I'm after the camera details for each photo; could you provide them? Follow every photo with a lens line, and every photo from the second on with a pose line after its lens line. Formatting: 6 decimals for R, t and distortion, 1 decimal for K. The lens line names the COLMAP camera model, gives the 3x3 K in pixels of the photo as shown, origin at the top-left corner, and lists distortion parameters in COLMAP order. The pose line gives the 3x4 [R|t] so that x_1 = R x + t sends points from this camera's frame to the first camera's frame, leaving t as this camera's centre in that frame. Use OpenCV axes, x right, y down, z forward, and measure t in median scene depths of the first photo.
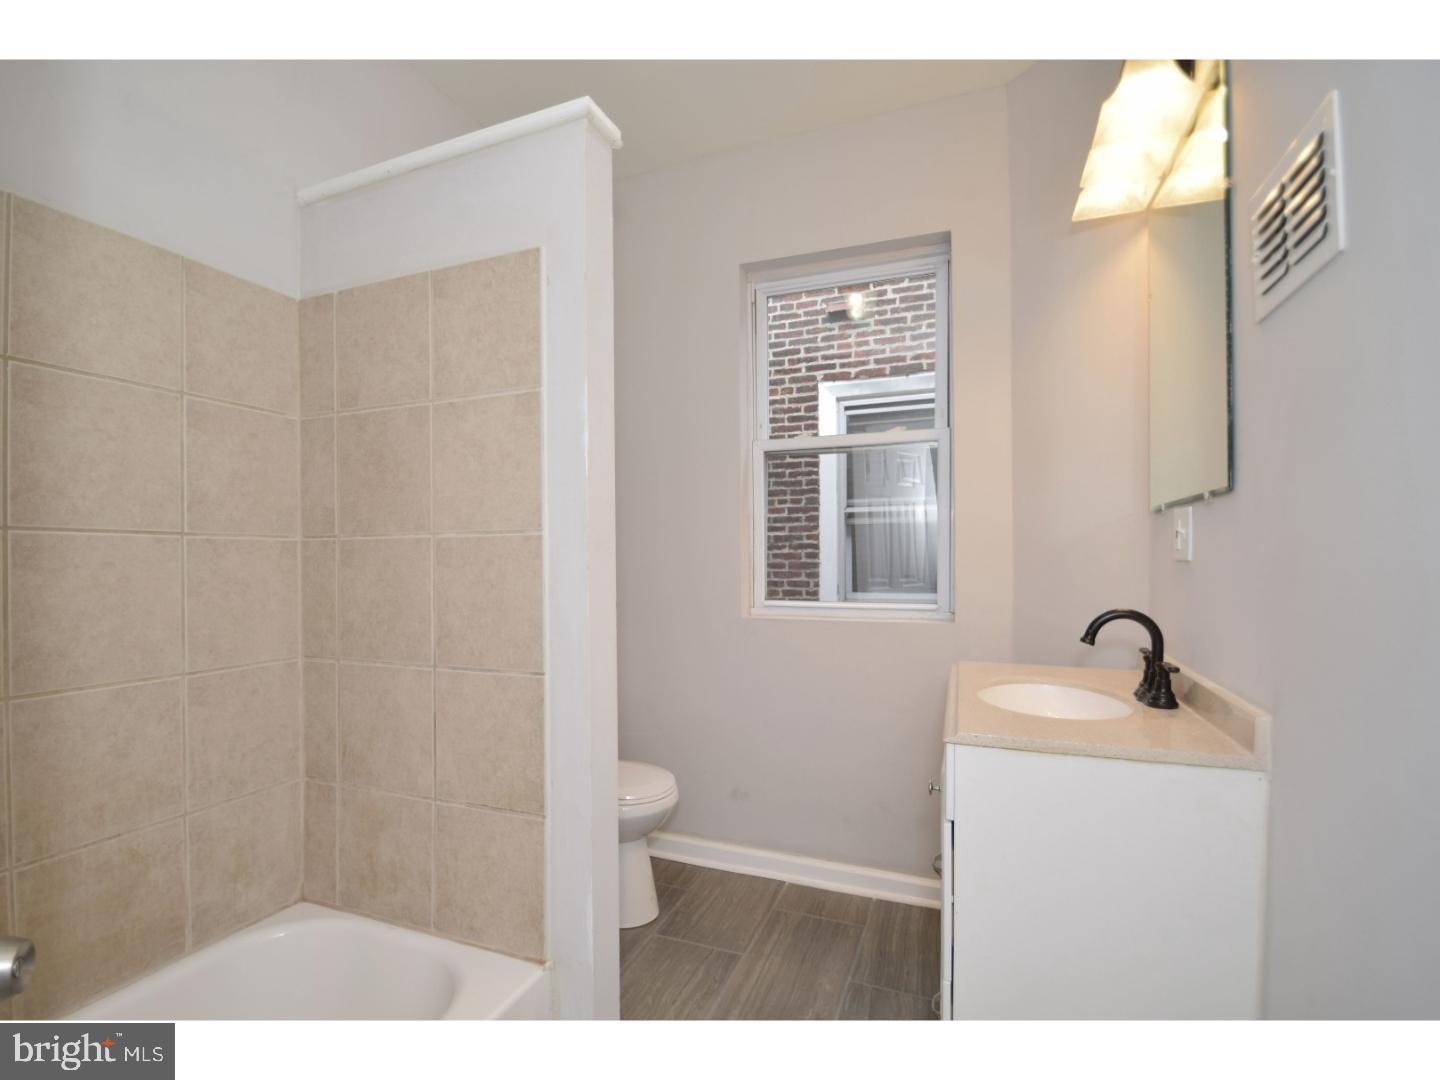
lens RADIAL K [[694.2, 0, 688.8], [0, 694.2, 551.4], [0, 0, 1]] dist [-0.011662, -0.006655]
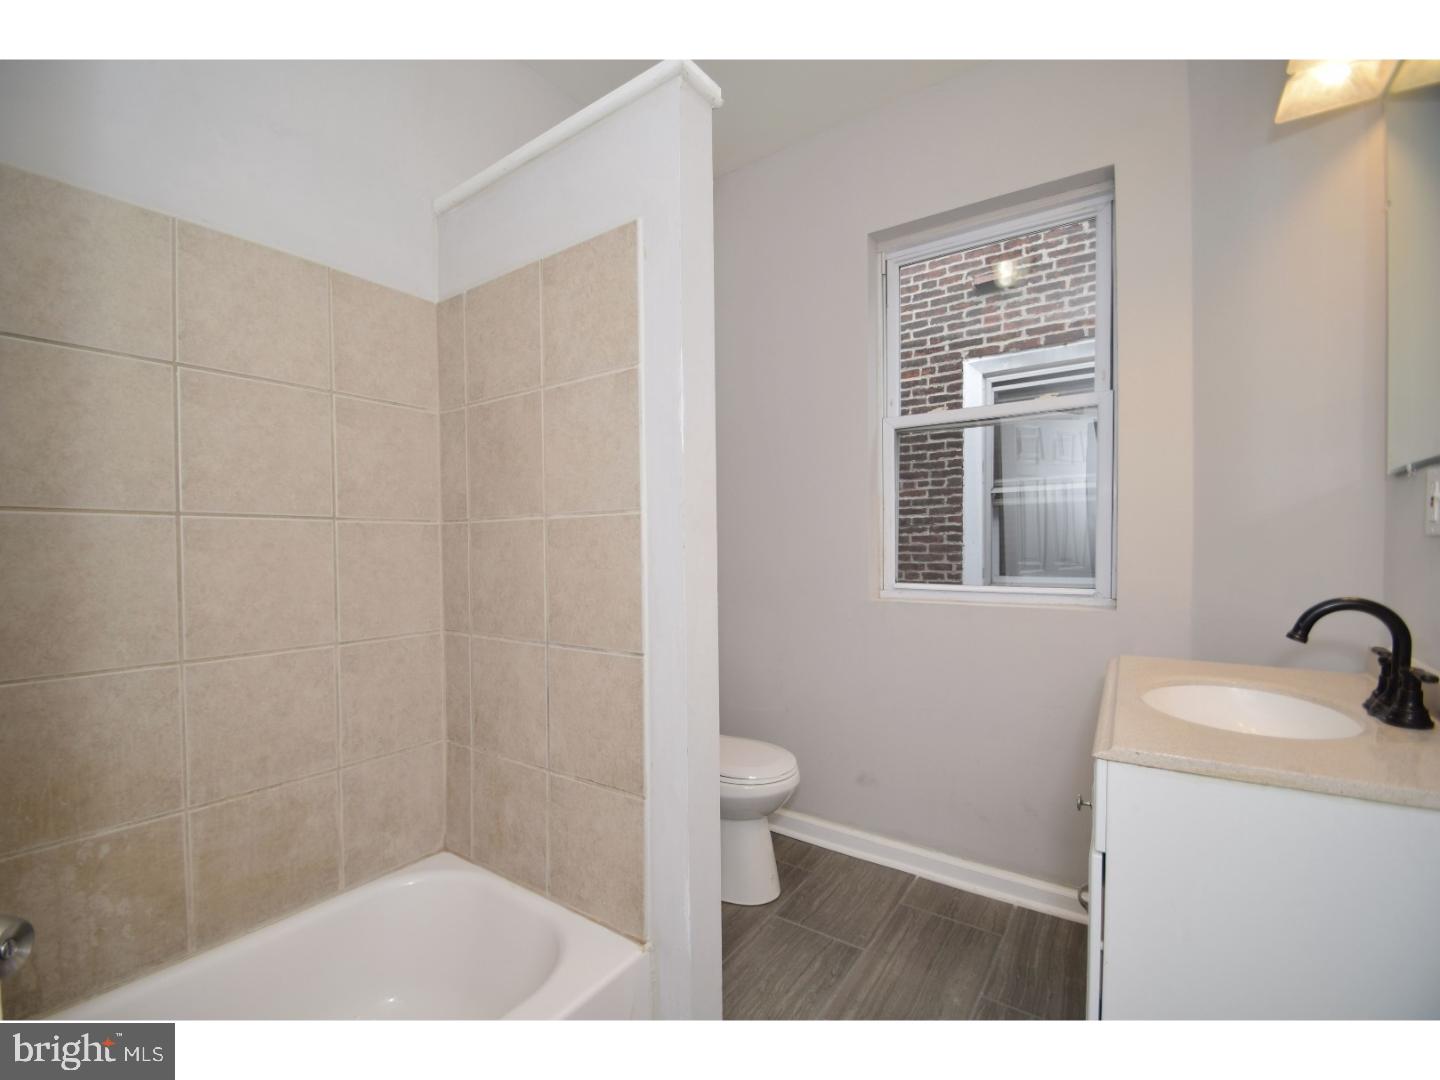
lens RADIAL K [[654.7, 0, 669.6], [0, 654.7, 552.8], [0, 0, 1]] dist [0.001969, -0.010546]
pose [[0.971867, -0.000716, -0.235530, 0.042803], [0.006910, 0.999652, 0.025476, 0.006619], [0.235430, -0.026386, 0.971533, 0.090467]]
